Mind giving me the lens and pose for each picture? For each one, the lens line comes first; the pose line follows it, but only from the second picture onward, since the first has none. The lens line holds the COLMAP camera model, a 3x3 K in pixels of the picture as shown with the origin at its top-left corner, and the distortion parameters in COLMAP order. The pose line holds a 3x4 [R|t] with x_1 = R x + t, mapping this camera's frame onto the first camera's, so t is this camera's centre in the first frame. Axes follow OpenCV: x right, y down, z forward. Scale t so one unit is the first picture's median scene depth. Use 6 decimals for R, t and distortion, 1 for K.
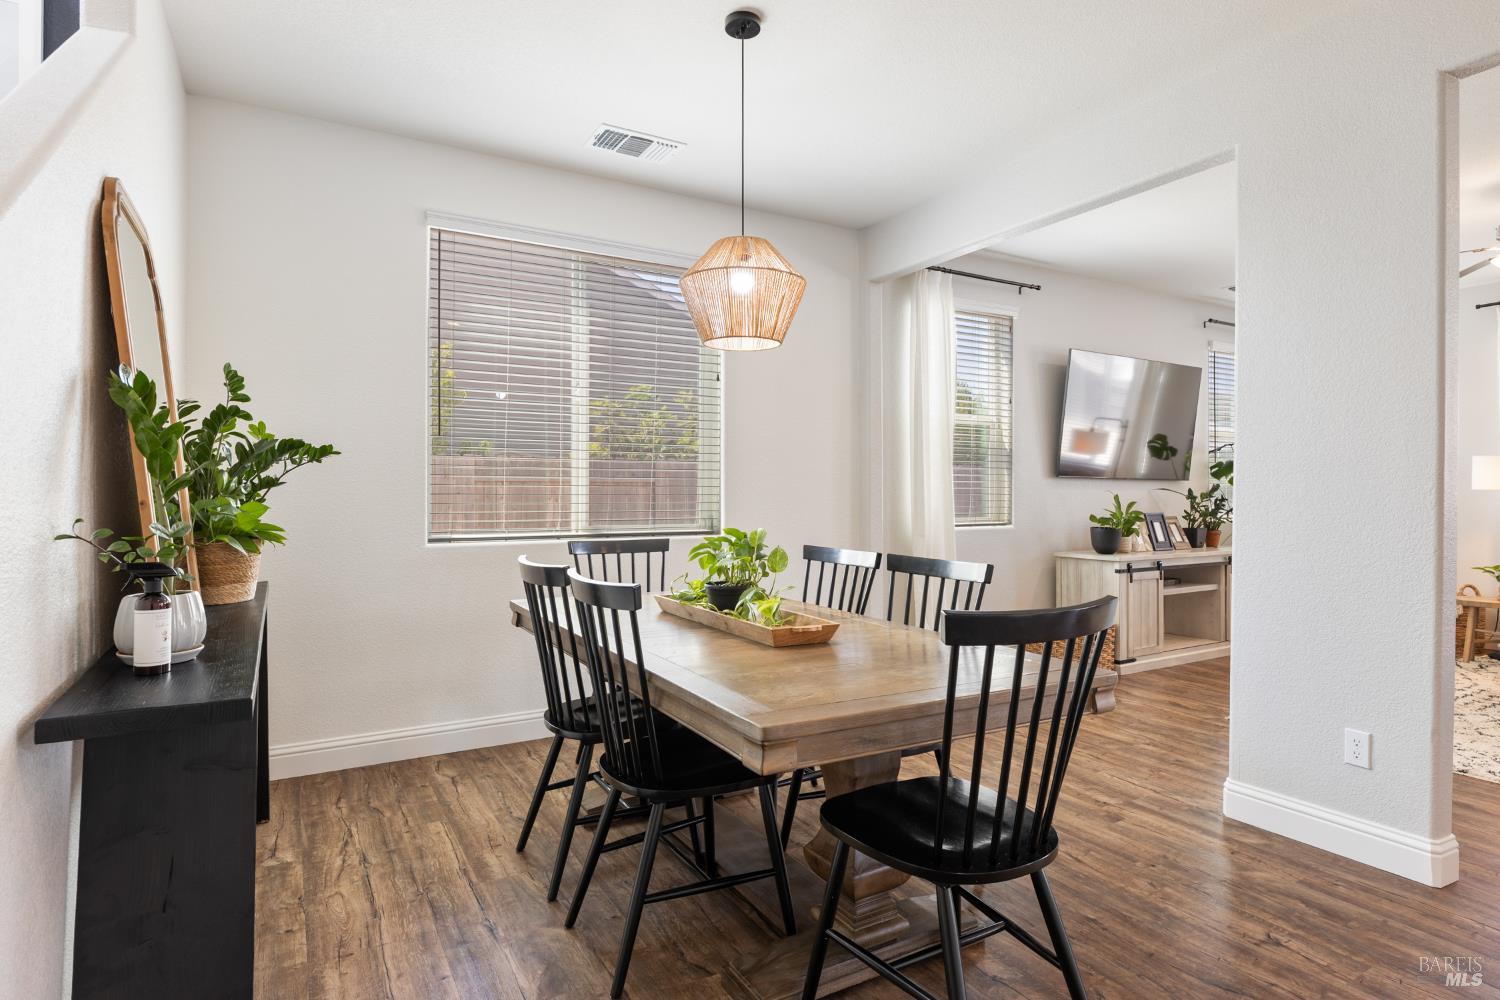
lens RADIAL K [[792.7, 0, 746.3], [0, 792.7, 488.0], [0, 0, 1]] dist [-0.004527, 0.003033]
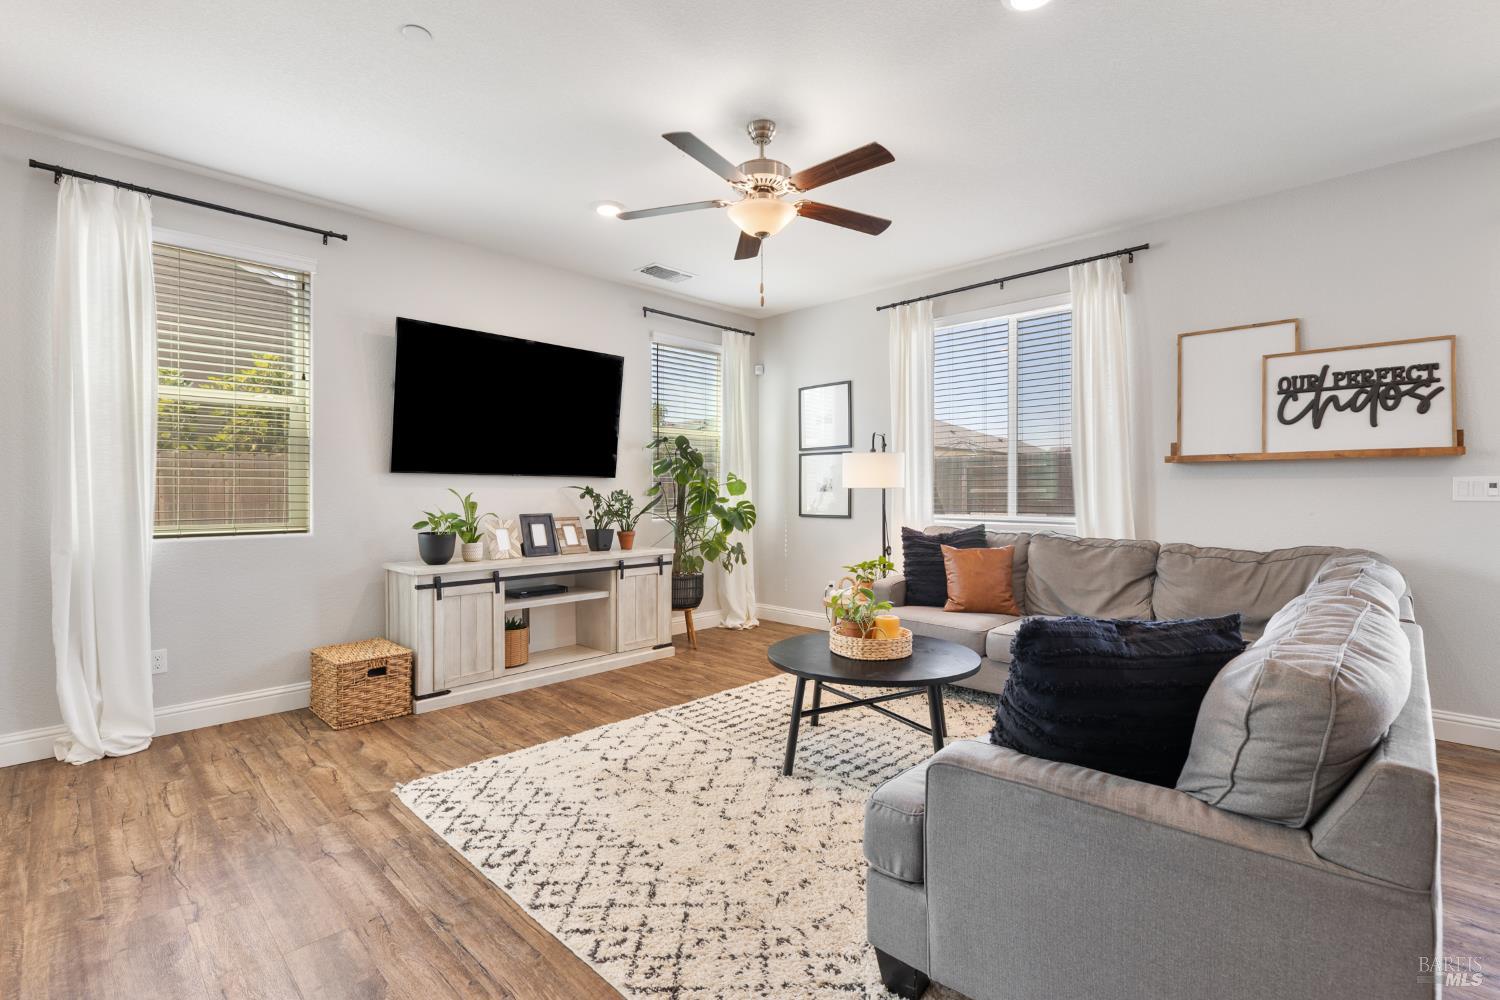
lens RADIAL K [[676.4, 0, 753.6], [0, 676.4, 493.5], [0, 0, 1]] dist [-0.001109, 0.000209]
pose [[0.962170, -0.002465, 0.272440, 0.590016], [-0.000661, 0.999935, 0.011381, -0.000241], [-0.272450, -0.011131, 0.962106, 0.222893]]
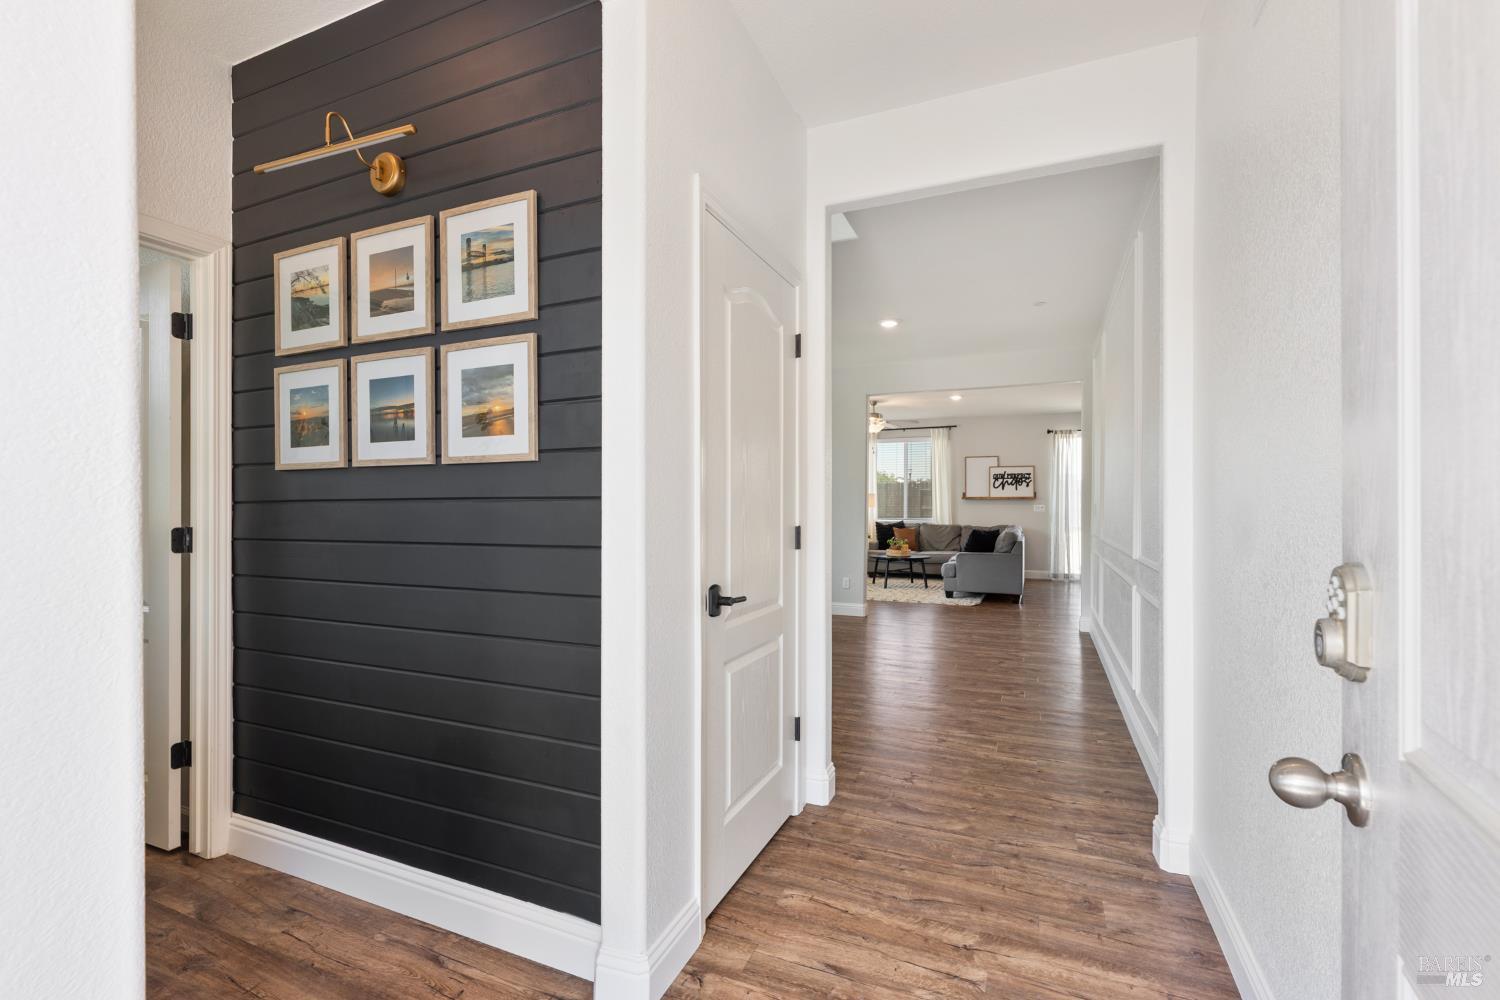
lens RADIAL K [[676.4, 0, 746.6], [0, 676.4, 508.5], [0, 0, 1]] dist [-0.001109, 0.000209]
pose [[0.801485, -0.000648, 0.598014, -0.647530], [-0.005972, 0.999941, 0.009088, -0.010609], [-0.597985, -0.010855, 0.801434, -0.534081]]
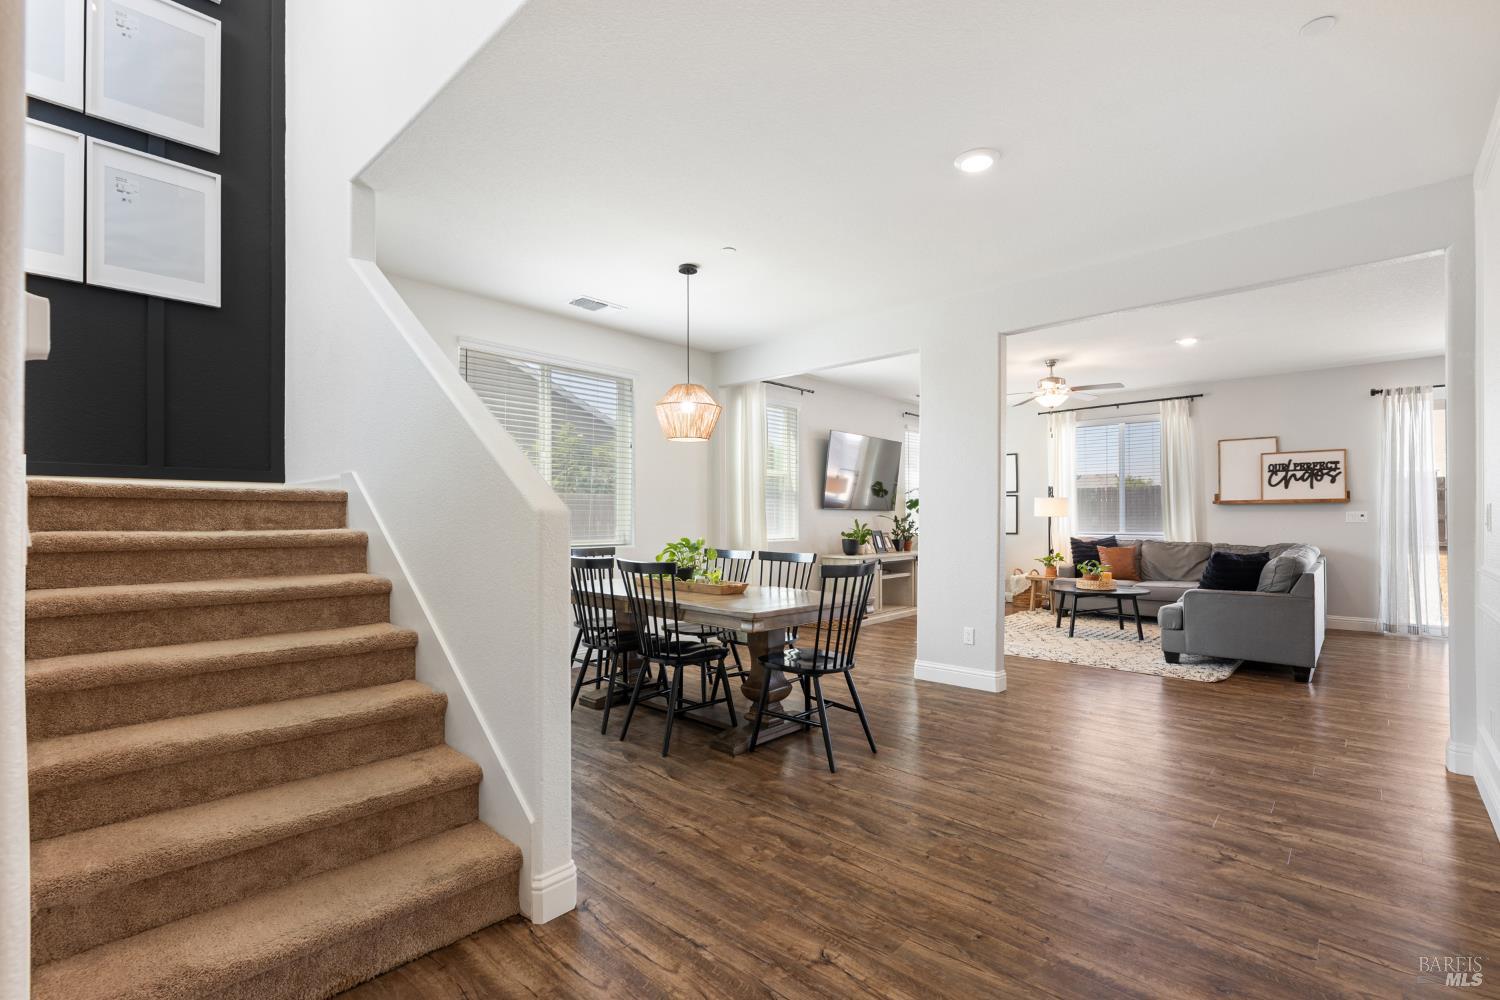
lens RADIAL K [[676.4, 0, 748.0], [0, 676.4, 513.4], [0, 0, 1]] dist [-0.001109, 0.000209]
pose [[0.953933, 0.000585, 0.300020, -0.177341], [-0.000483, 1.000000, -0.000414, -0.003686], [-0.300020, 0.000250, 0.953933, -0.287688]]
